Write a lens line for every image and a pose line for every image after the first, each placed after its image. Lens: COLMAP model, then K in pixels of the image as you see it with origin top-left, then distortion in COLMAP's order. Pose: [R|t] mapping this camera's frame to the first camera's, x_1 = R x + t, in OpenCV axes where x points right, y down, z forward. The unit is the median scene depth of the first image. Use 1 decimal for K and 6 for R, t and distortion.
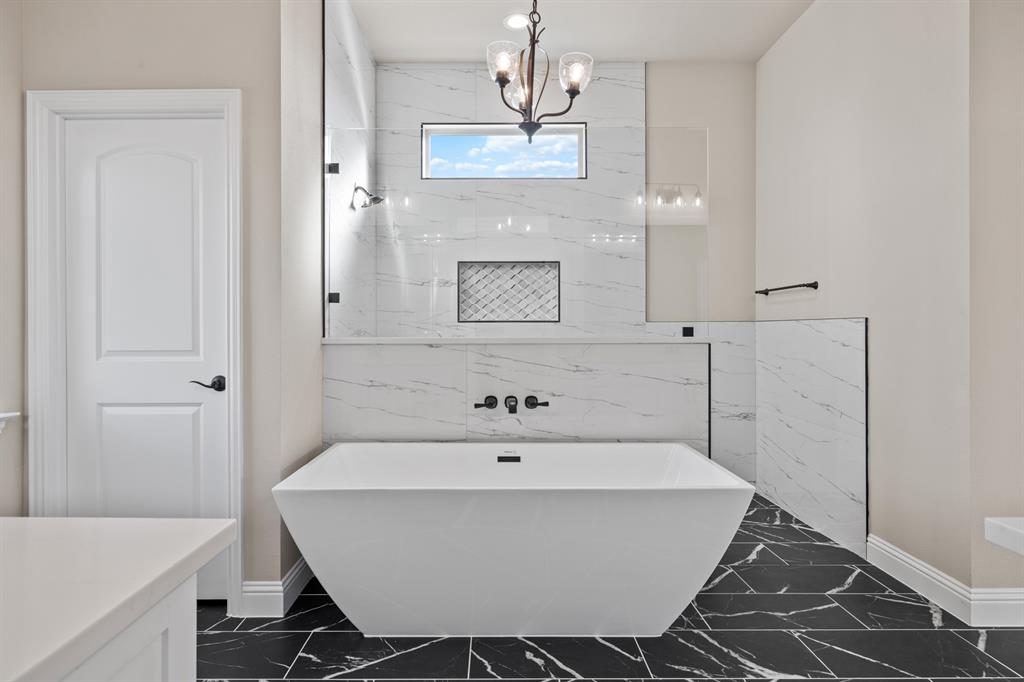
lens RADIAL K [[585.6, 0, 511.1], [0, 585.6, 331.1], [0, 0, 1]] dist [0.003232, 0.000556]
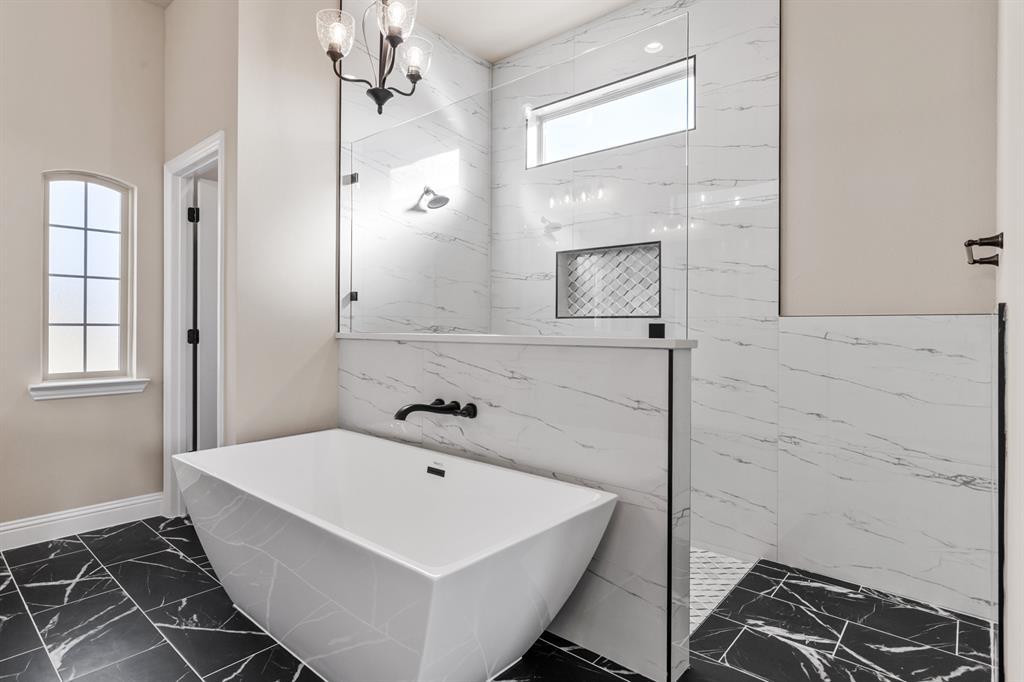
lens RADIAL K [[554.6, 0, 507.9], [0, 554.6, 325.9], [0, 0, 1]] dist [0.000109, -0.000490]
pose [[0.739888, 0.004732, -0.672714, 0.439258], [-0.007022, 0.999975, -0.000690, -0.001999], [0.672694, 0.005234, 0.739903, 0.306586]]
